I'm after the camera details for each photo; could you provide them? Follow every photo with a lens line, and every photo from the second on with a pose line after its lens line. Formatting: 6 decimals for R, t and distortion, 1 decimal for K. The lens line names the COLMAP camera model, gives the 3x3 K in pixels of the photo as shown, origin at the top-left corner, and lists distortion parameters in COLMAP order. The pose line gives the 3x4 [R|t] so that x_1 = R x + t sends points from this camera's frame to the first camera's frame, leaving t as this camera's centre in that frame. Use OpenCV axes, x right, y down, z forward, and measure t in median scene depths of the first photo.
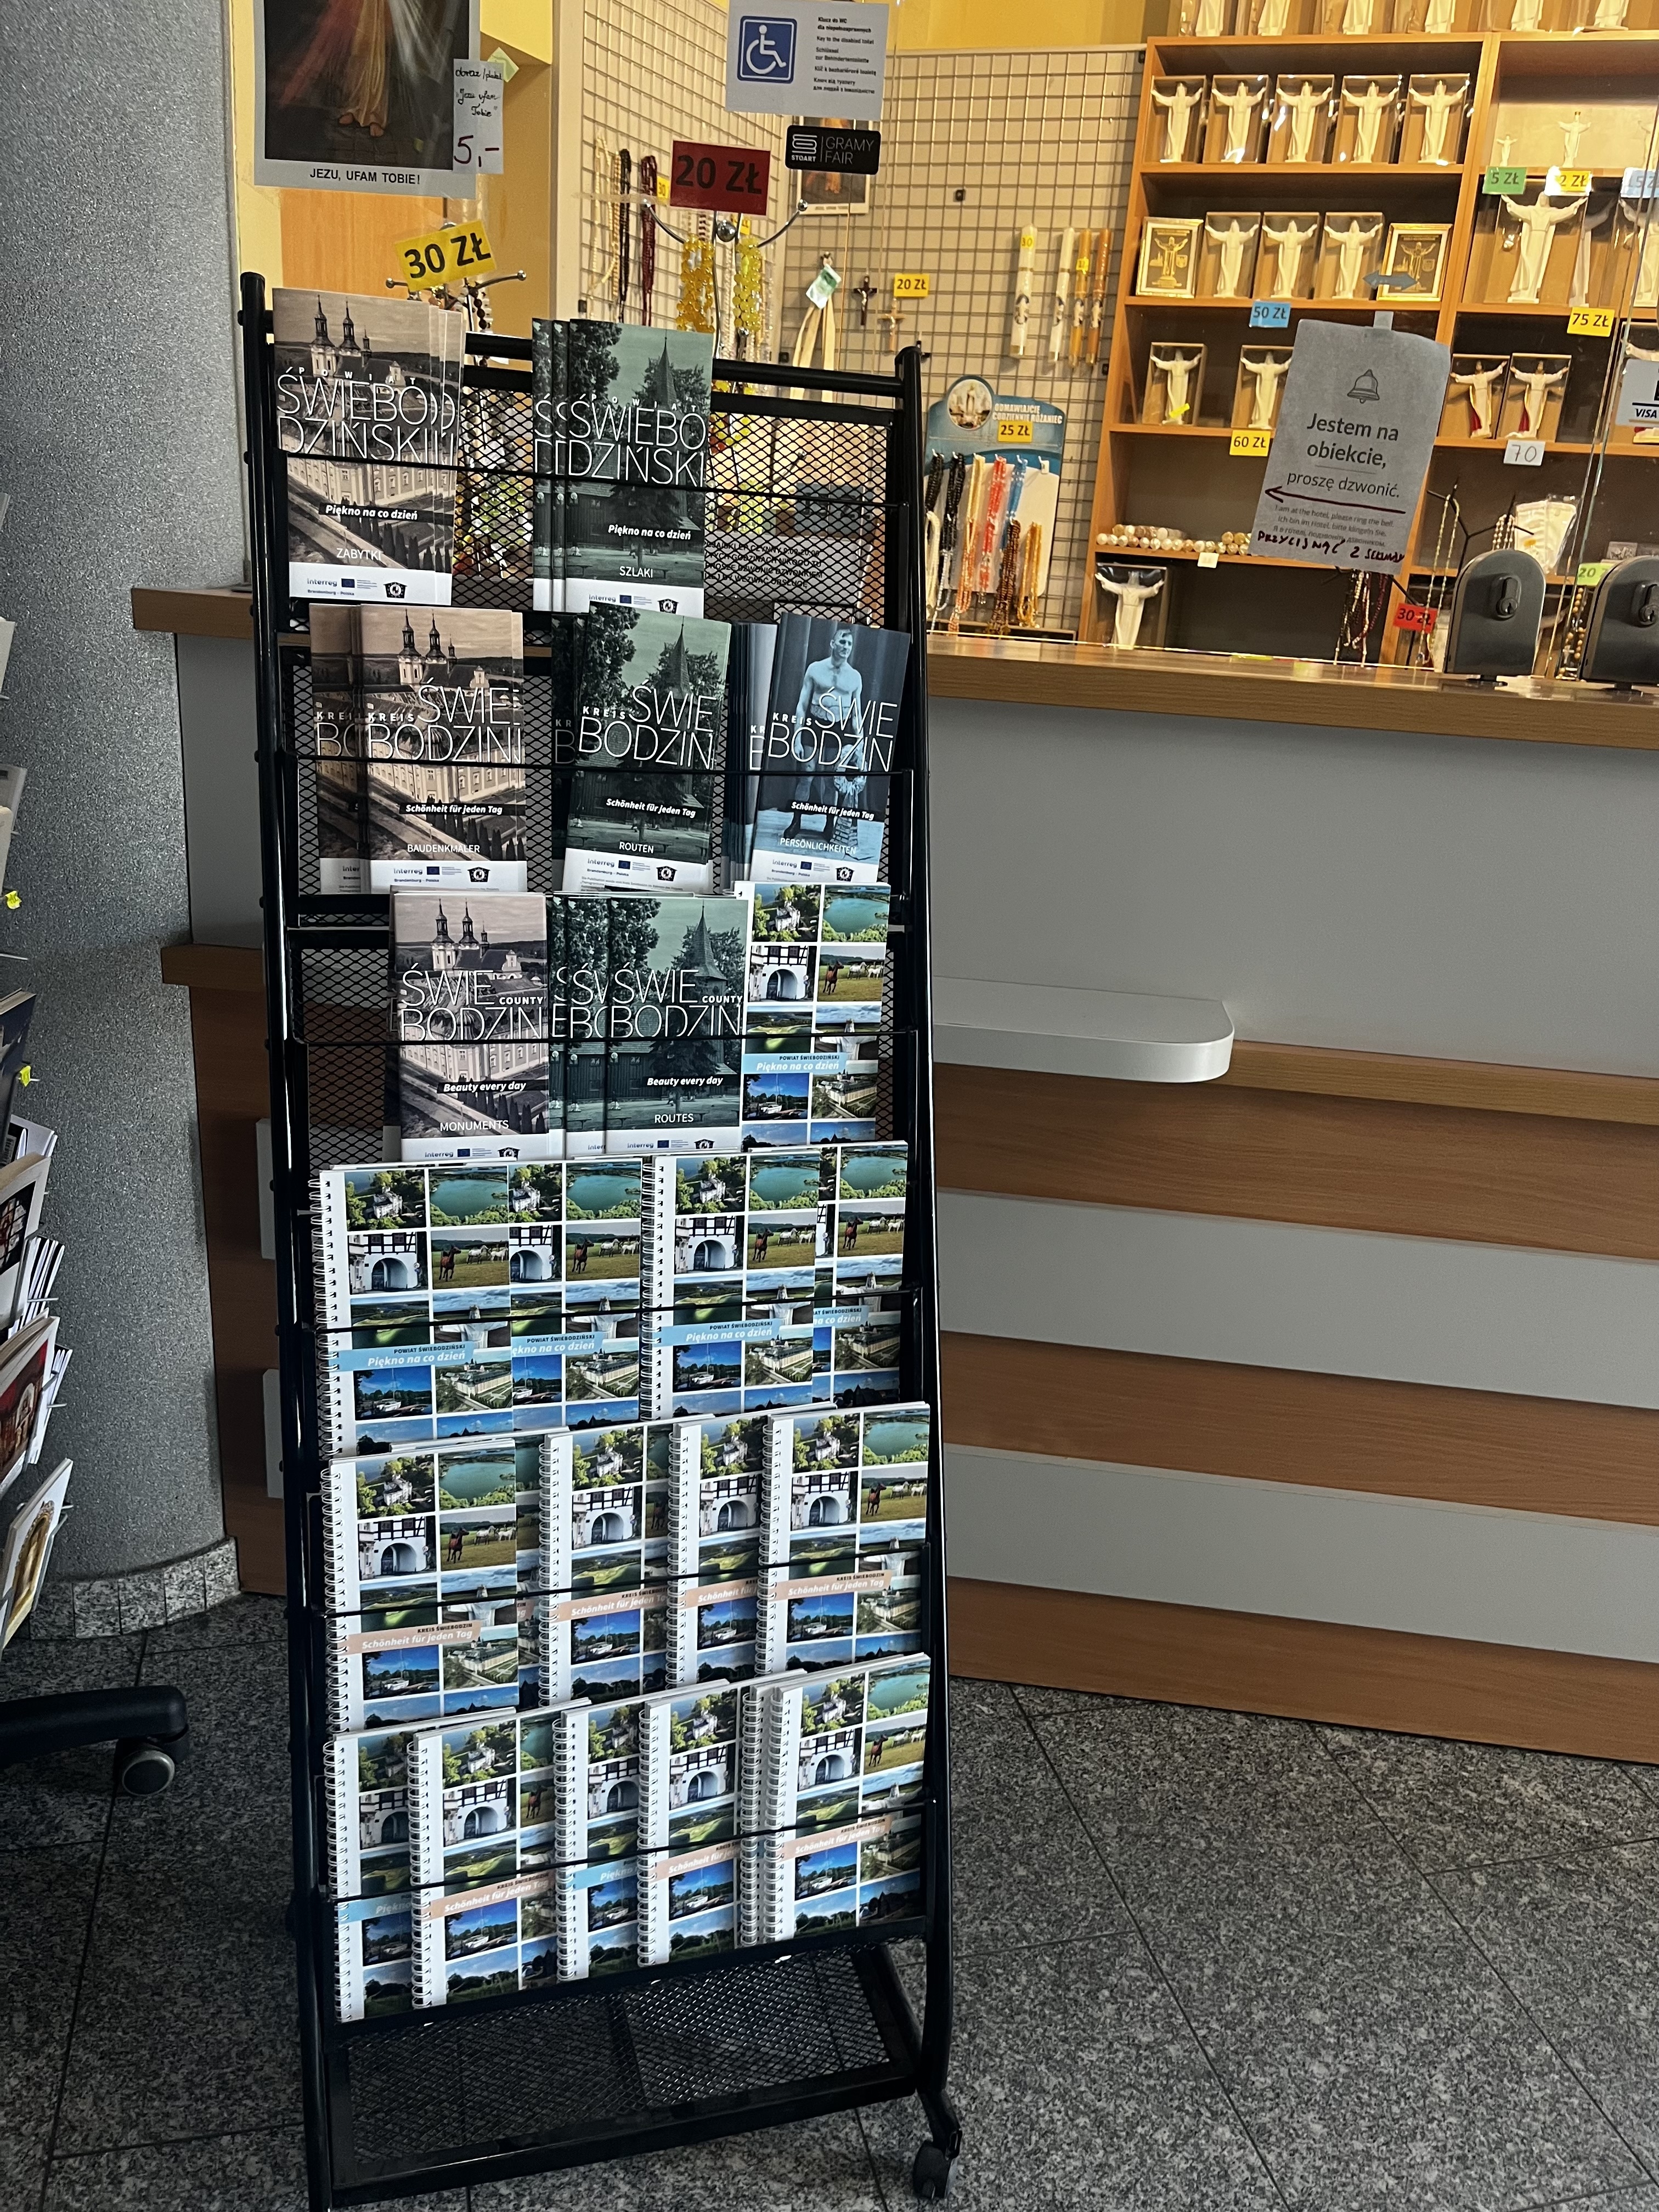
lens RADIAL K [[1709.5, 0, 829.5], [0, 1709.5, 1106.0], [0, 0, 1]] dist [0.092425, -0.152964]
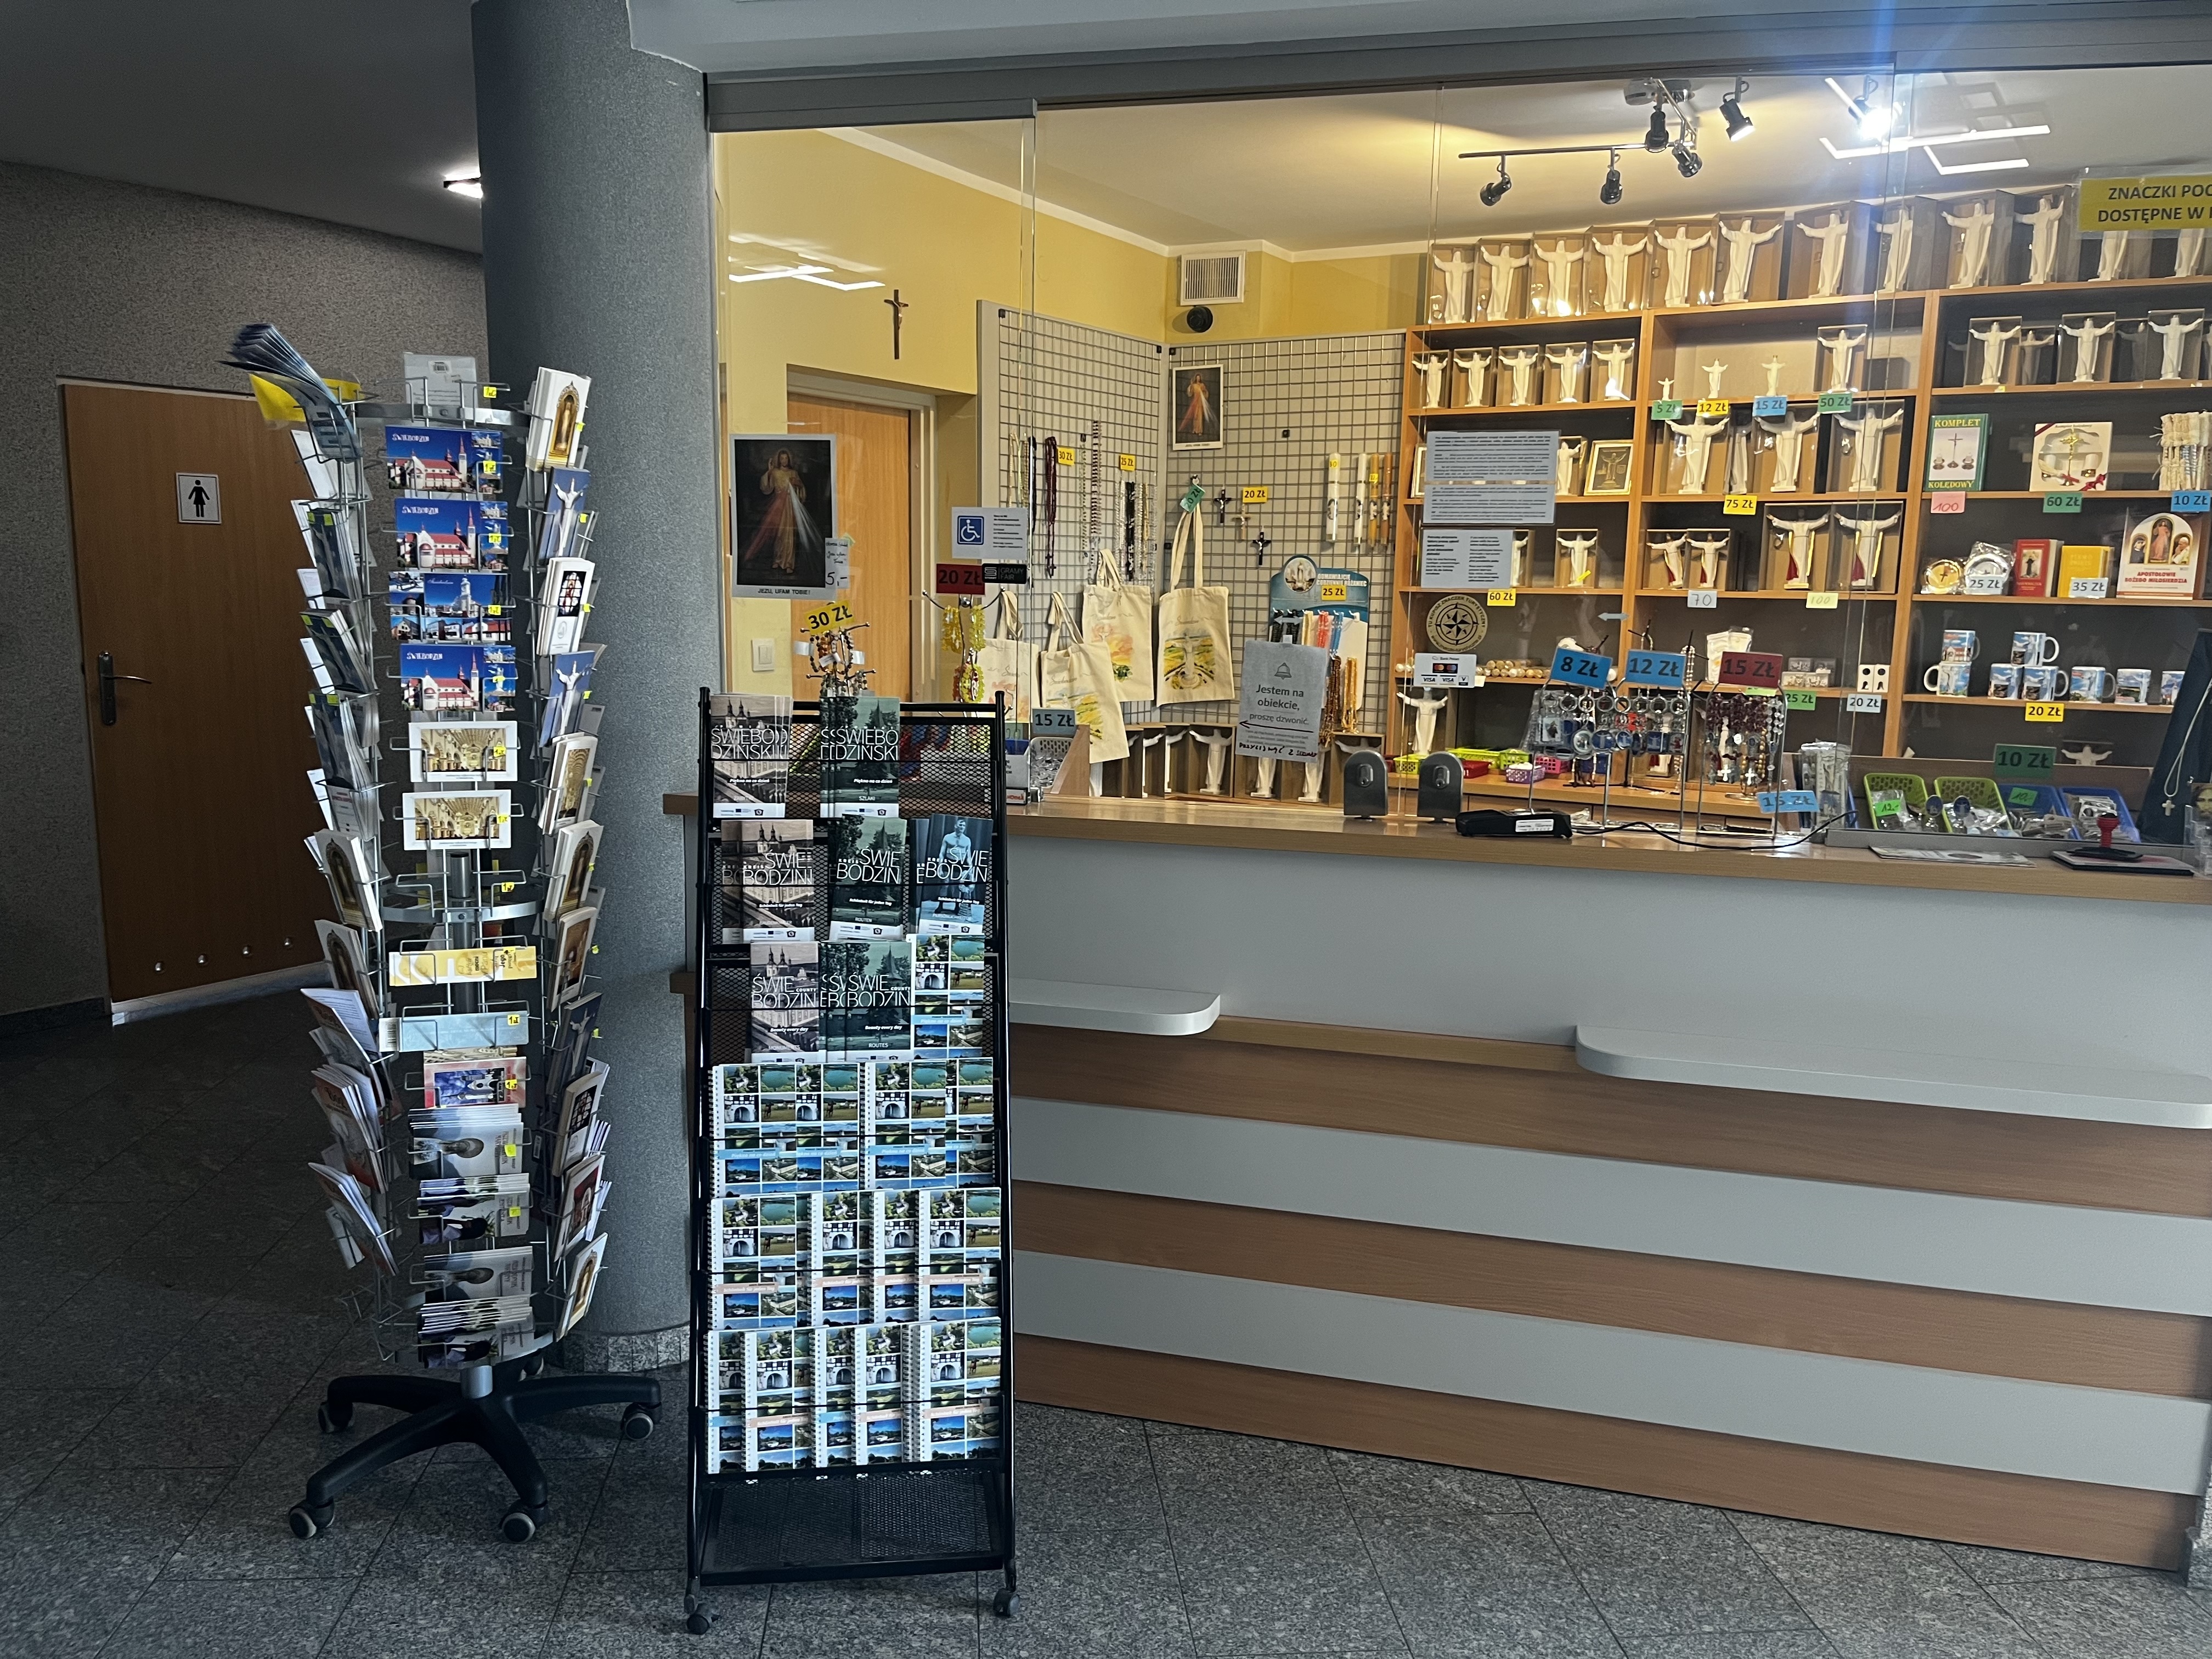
lens RADIAL K [[1696.0, 0, 1106.0], [0, 1696.0, 829.5], [0, 0, 1]] dist [0.117833, -0.286111]
pose [[0.986760, -0.025575, -0.160156, 0.526917], [-0.004430, 0.982870, -0.184246, 0.130271], [0.162124, 0.182516, 0.969744, -1.041889]]
